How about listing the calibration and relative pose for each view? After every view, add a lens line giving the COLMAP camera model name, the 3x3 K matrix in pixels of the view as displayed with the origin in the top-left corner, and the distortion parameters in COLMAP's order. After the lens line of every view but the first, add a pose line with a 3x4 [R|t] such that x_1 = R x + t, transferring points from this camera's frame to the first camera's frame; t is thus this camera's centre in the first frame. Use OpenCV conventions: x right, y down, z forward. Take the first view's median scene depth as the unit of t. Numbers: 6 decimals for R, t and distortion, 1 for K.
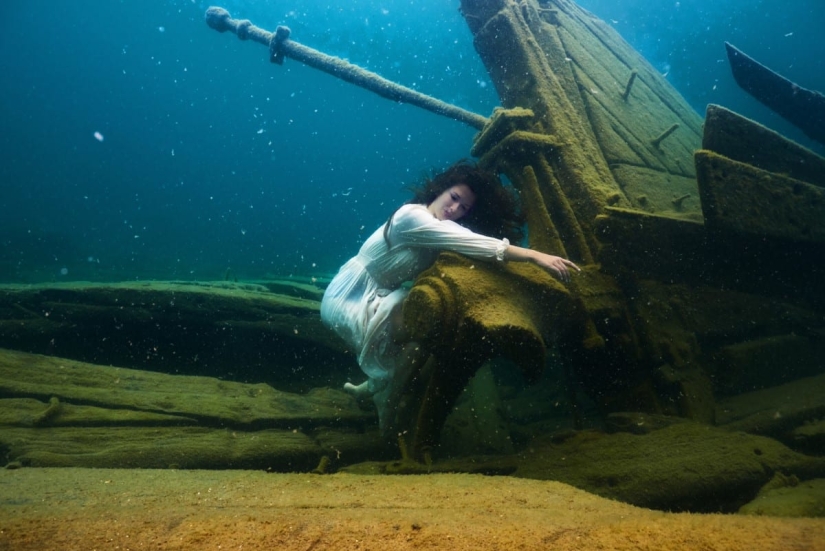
lens RADIAL K [[545.6, 0, 410.5], [0, 545.6, 272.9], [0, 0, 1]] dist [-0.004325, -0.007109]
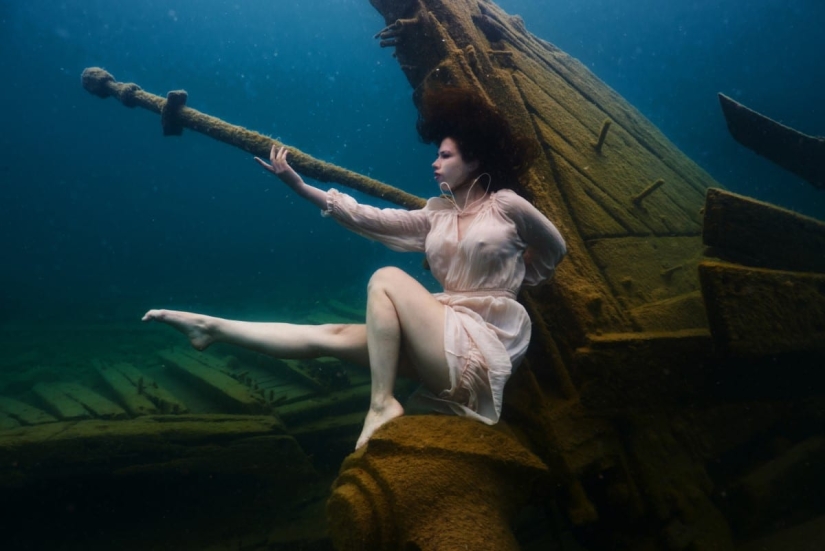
lens RADIAL K [[545.6, 0, 410.5], [0, 545.6, 272.9], [0, 0, 1]] dist [-0.004325, -0.007109]
pose [[0.996973, -0.067111, 0.039260, 0.061744], [0.066537, 0.997659, 0.015764, -0.172709], [-0.040226, -0.013104, 0.999105, 0.176255]]
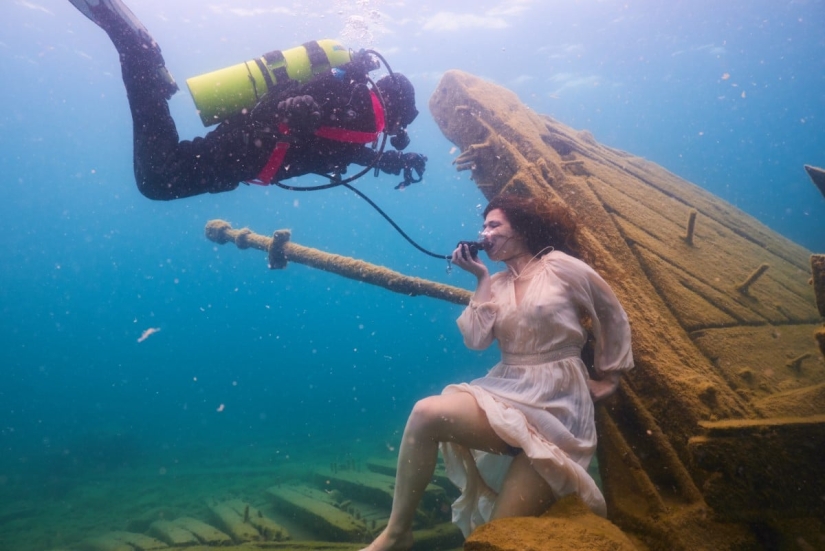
lens RADIAL K [[545.6, 0, 410.5], [0, 545.6, 272.9], [0, 0, 1]] dist [-0.004325, -0.007109]
pose [[0.981031, -0.151995, -0.120318, 0.078566], [0.118150, 0.960880, -0.250501, -0.126955], [0.153686, 0.231533, 0.960611, 0.168099]]
